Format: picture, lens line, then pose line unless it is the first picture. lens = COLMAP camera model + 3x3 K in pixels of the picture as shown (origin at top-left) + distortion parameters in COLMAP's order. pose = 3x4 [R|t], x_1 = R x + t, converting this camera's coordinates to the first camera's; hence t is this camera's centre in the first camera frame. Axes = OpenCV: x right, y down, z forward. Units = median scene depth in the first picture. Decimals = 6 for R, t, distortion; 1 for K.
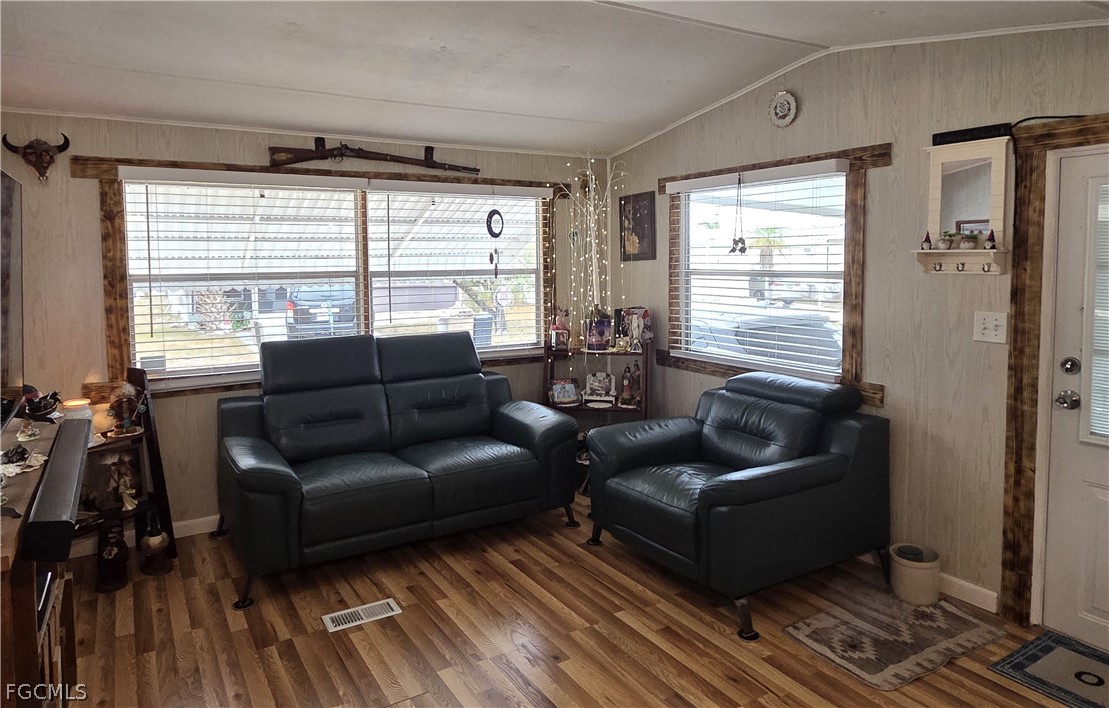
lens RADIAL K [[717.0, 0, 547.1], [0, 717.0, 298.9], [0, 0, 1]] dist [-0.000524, 0.004649]
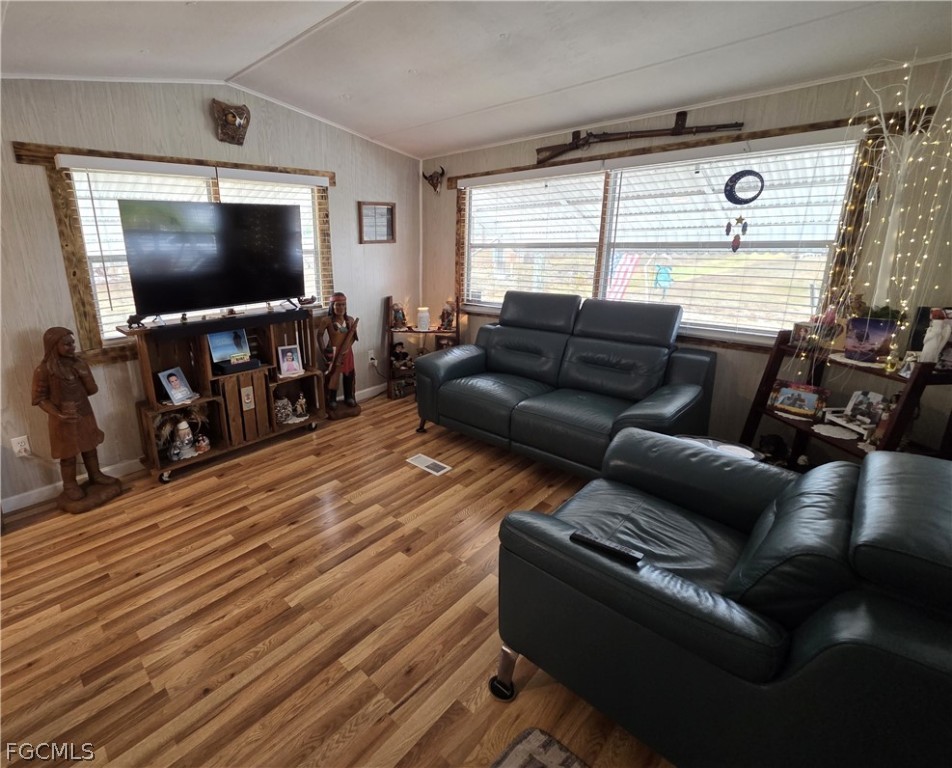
lens RADIAL K [[449.0, 0, 388.4], [0, 449.0, 353.9], [0, 0, 1]] dist [0.009349, 0.000128]
pose [[0.216754, 0.245149, -0.944944, 0.442592], [-0.039003, 0.969358, 0.242536, -0.028113], [0.975447, -0.015715, 0.219674, 0.504614]]
